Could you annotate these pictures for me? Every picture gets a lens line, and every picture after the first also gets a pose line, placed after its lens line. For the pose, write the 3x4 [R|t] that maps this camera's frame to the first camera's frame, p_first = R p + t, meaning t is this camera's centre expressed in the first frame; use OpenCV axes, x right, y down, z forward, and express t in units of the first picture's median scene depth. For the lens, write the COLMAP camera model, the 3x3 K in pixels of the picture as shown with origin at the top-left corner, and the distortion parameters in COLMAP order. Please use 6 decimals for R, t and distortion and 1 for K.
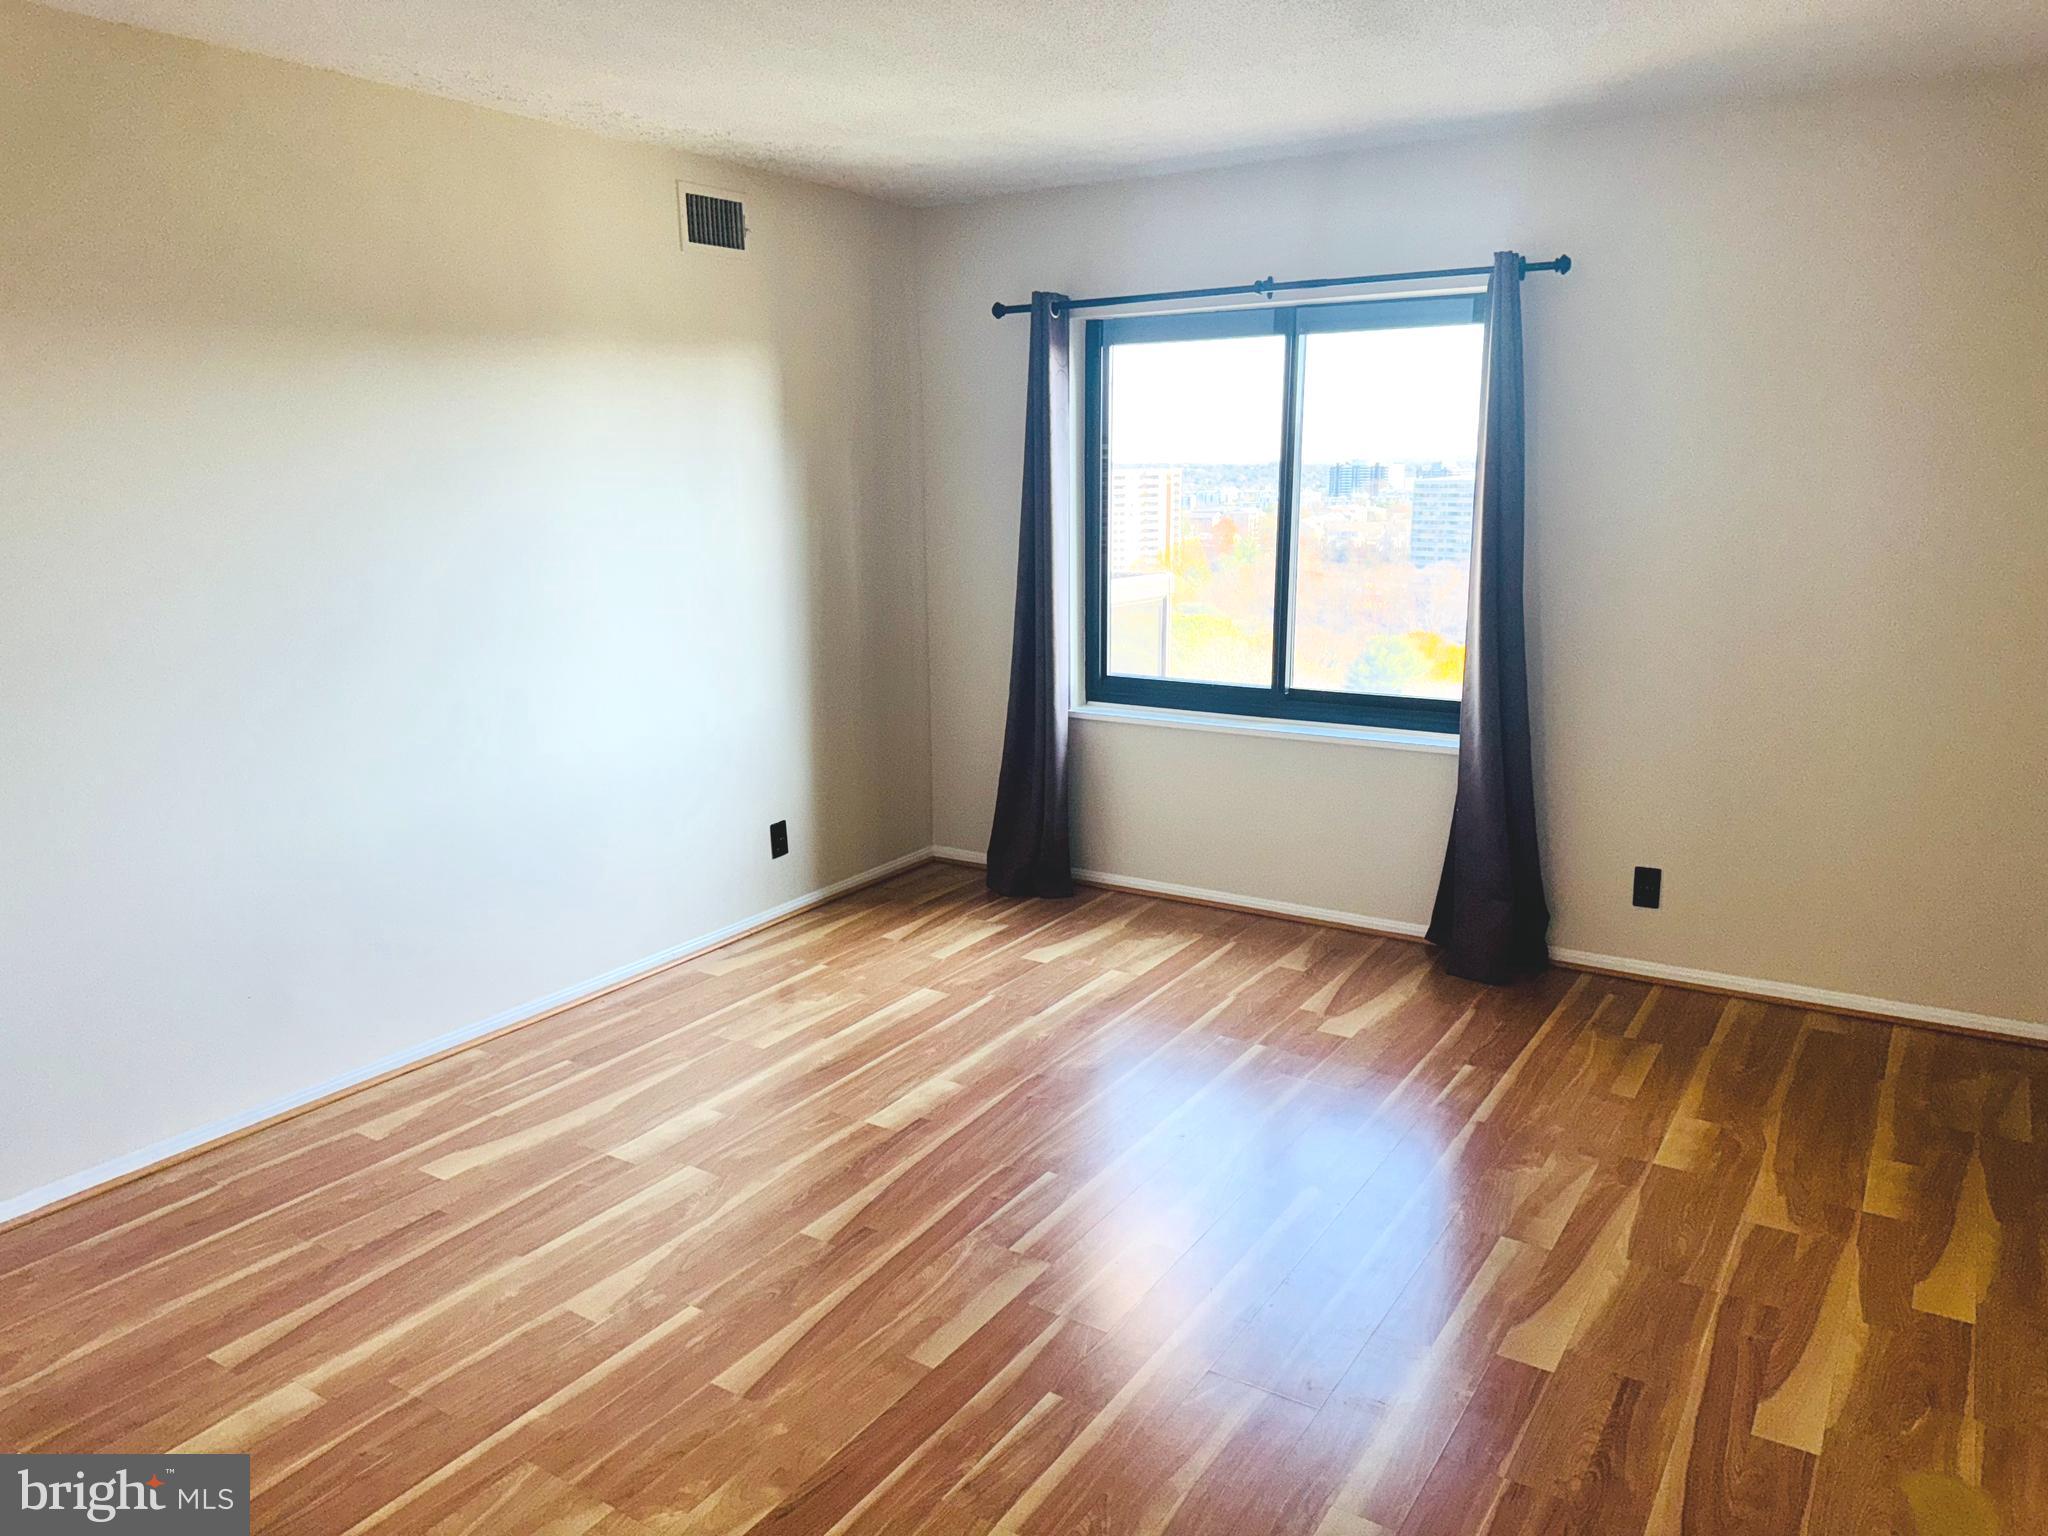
lens RADIAL K [[1436.6, 0, 1024.0], [0, 1436.6, 768.0], [0, 0, 1]] dist [0.126460, -0.208222]
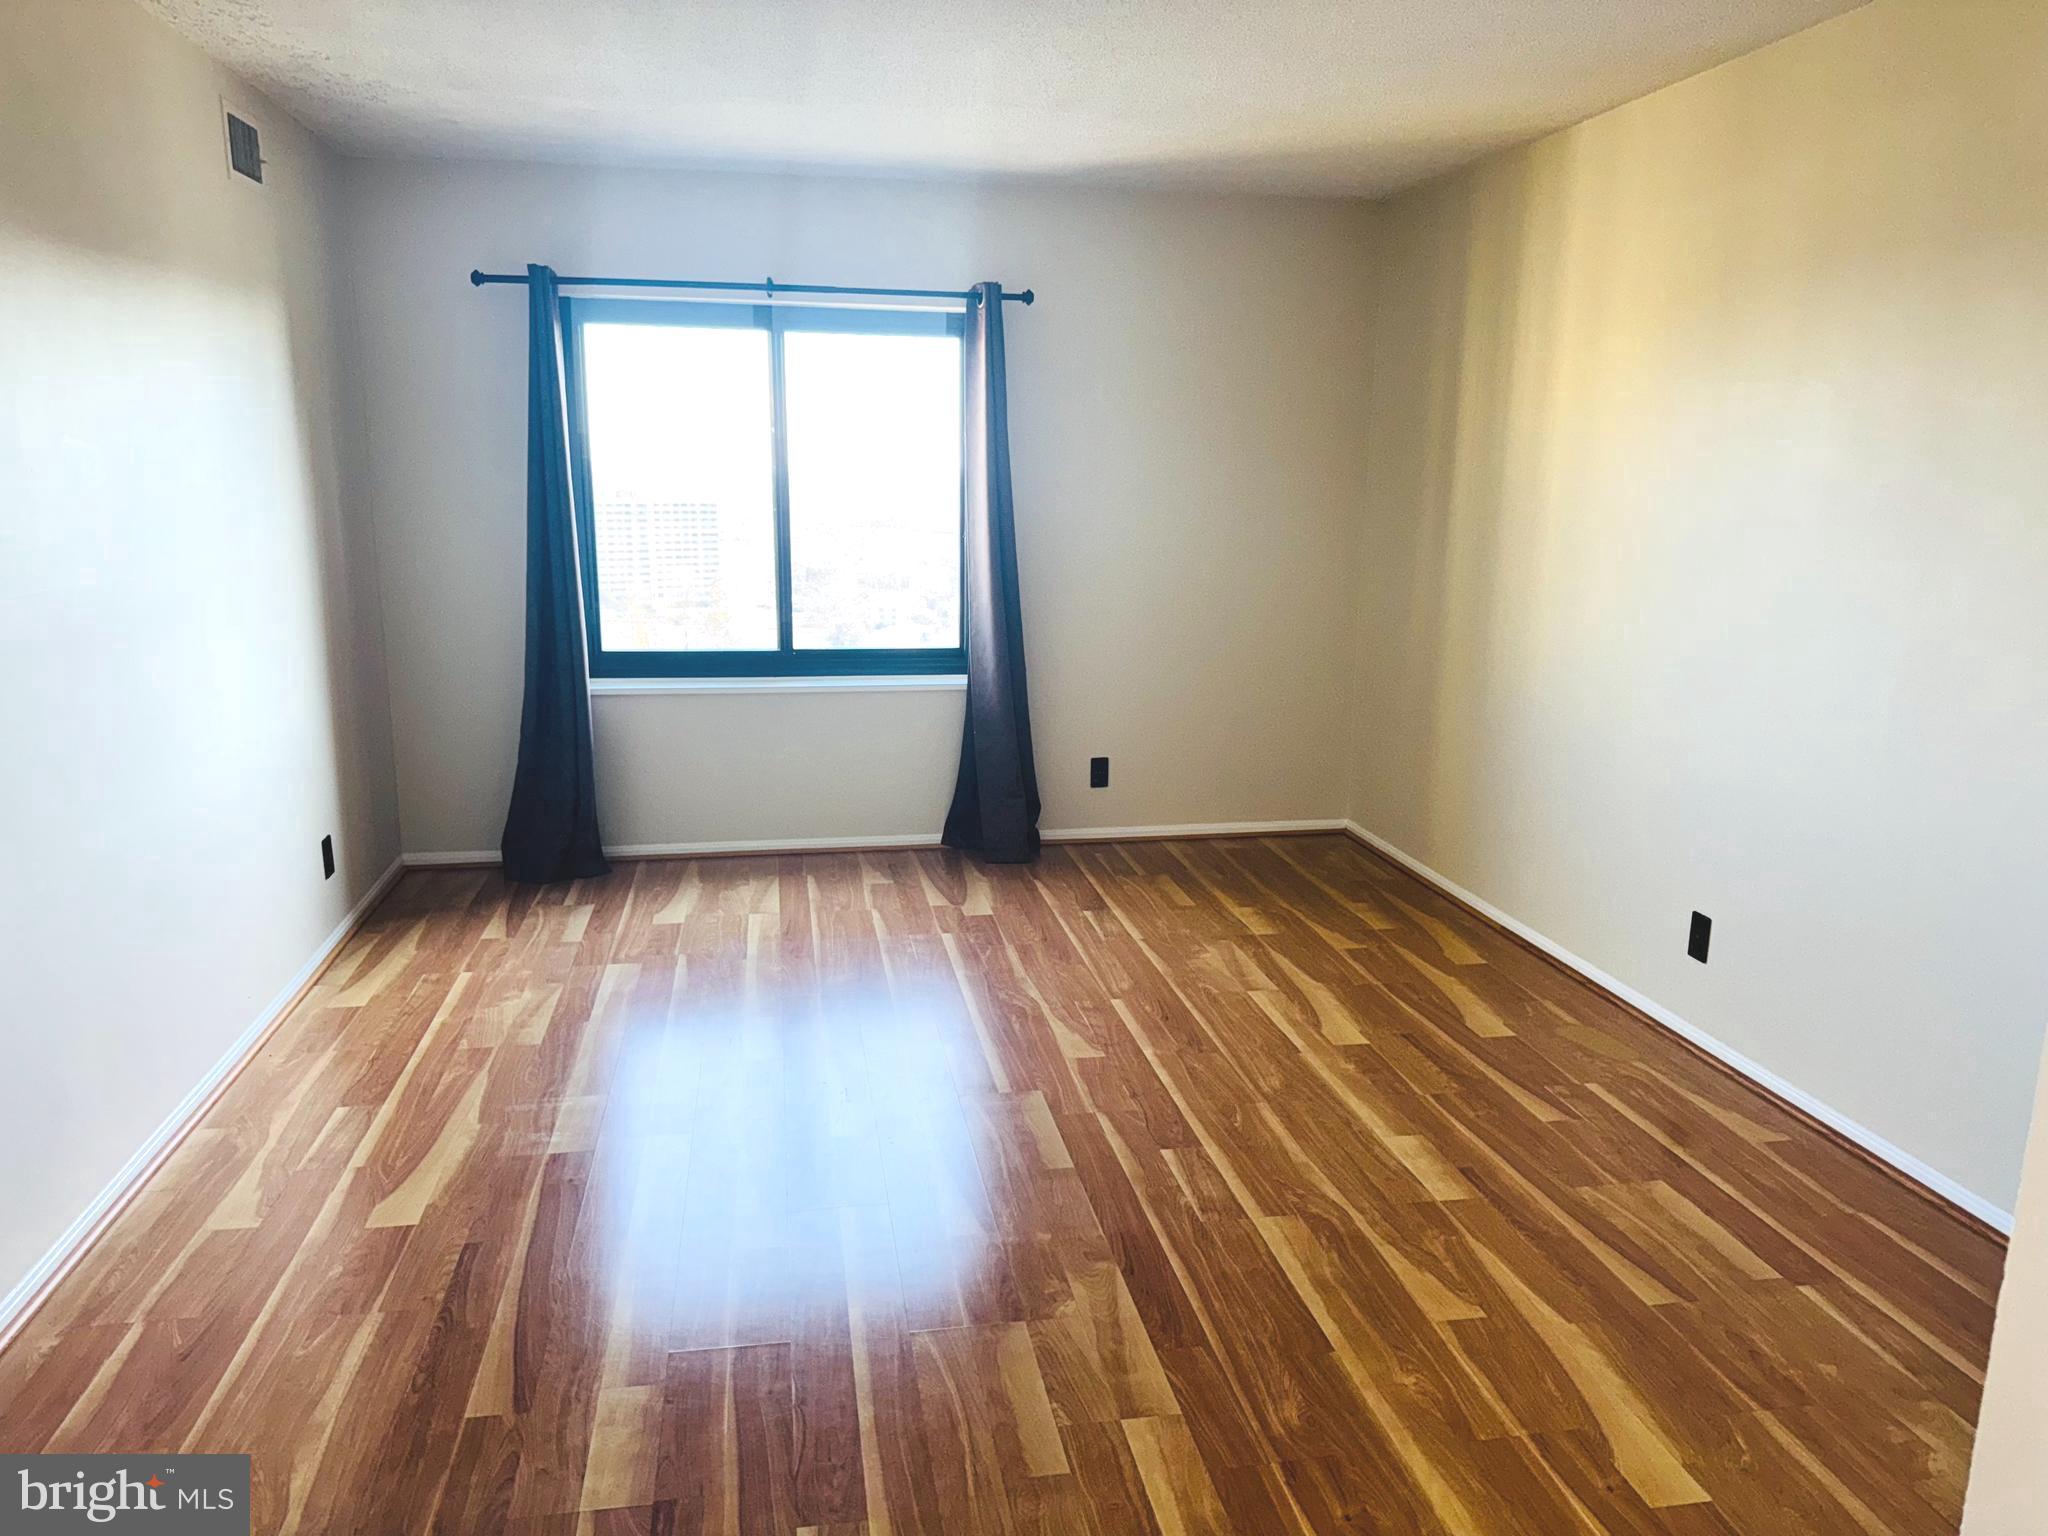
lens RADIAL K [[1436.6, 0, 1024.0], [0, 1436.6, 768.0], [0, 0, 1]] dist [0.126460, -0.208222]
pose [[0.735592, -0.121807, 0.666384, -0.512108], [0.126535, 0.991094, 0.041483, 0.014433], [-0.665502, 0.053806, 0.744454, 0.063728]]
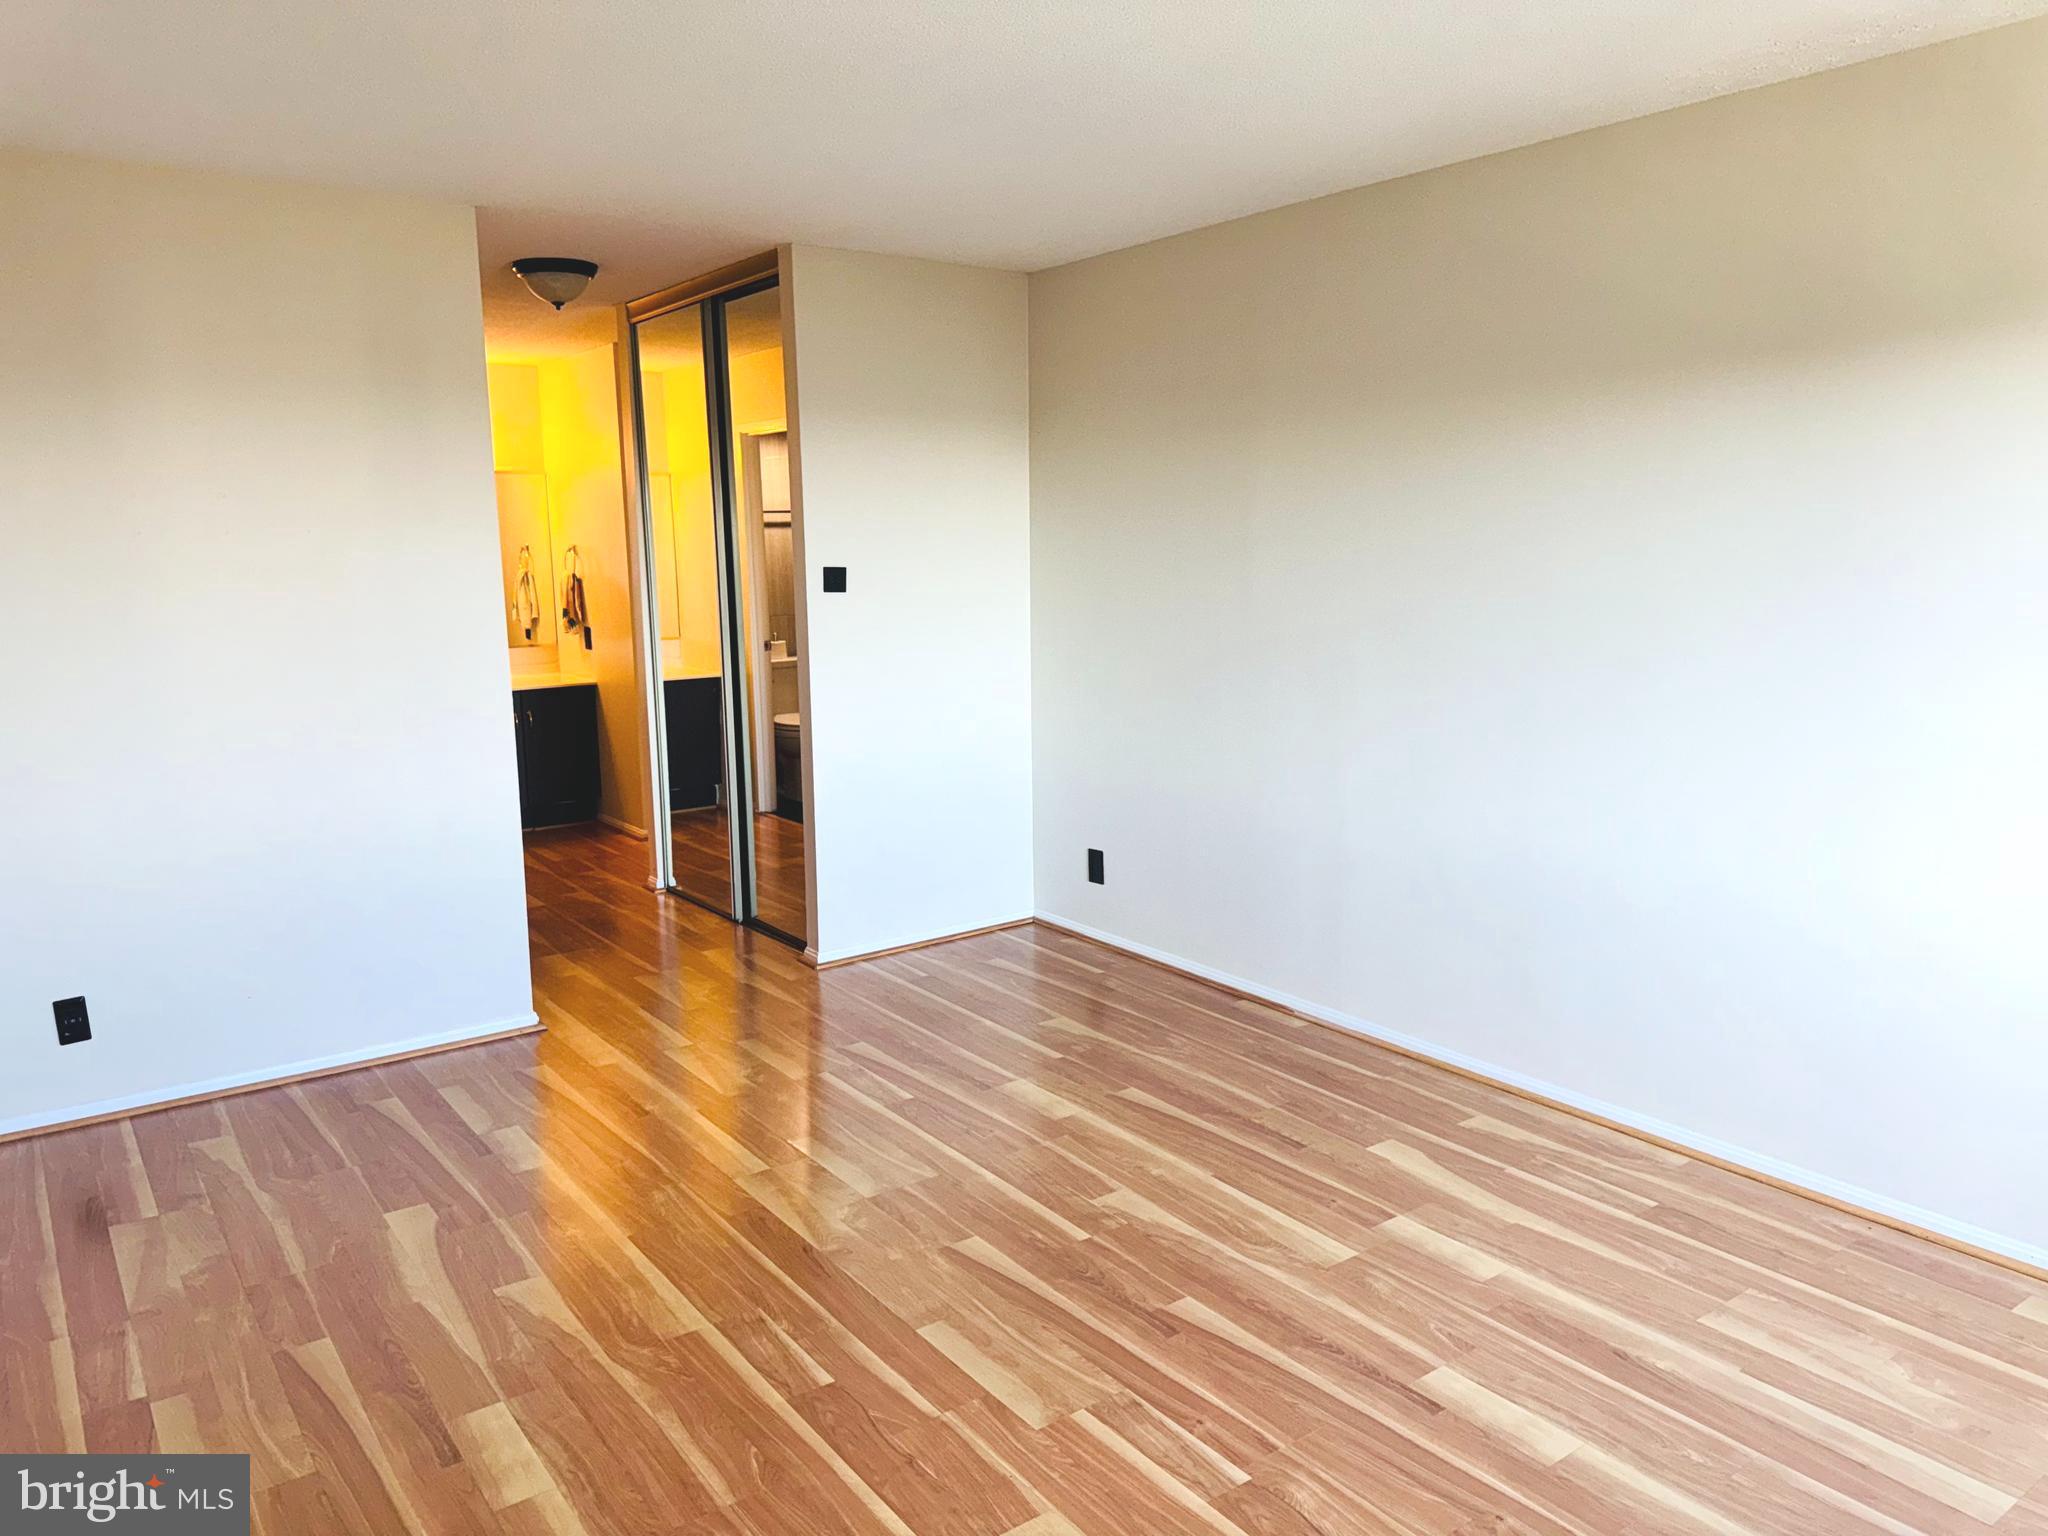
lens RADIAL K [[1465.7, 0, 1024.0], [0, 1465.7, 768.0], [0, 0, 1]] dist [0.068670, -0.083502]
pose [[-0.362261, 0.163275, -0.917665, 0.513214], [-0.179255, 0.953955, 0.240495, -0.164185], [0.914678, 0.251618, -0.316312, 0.786299]]
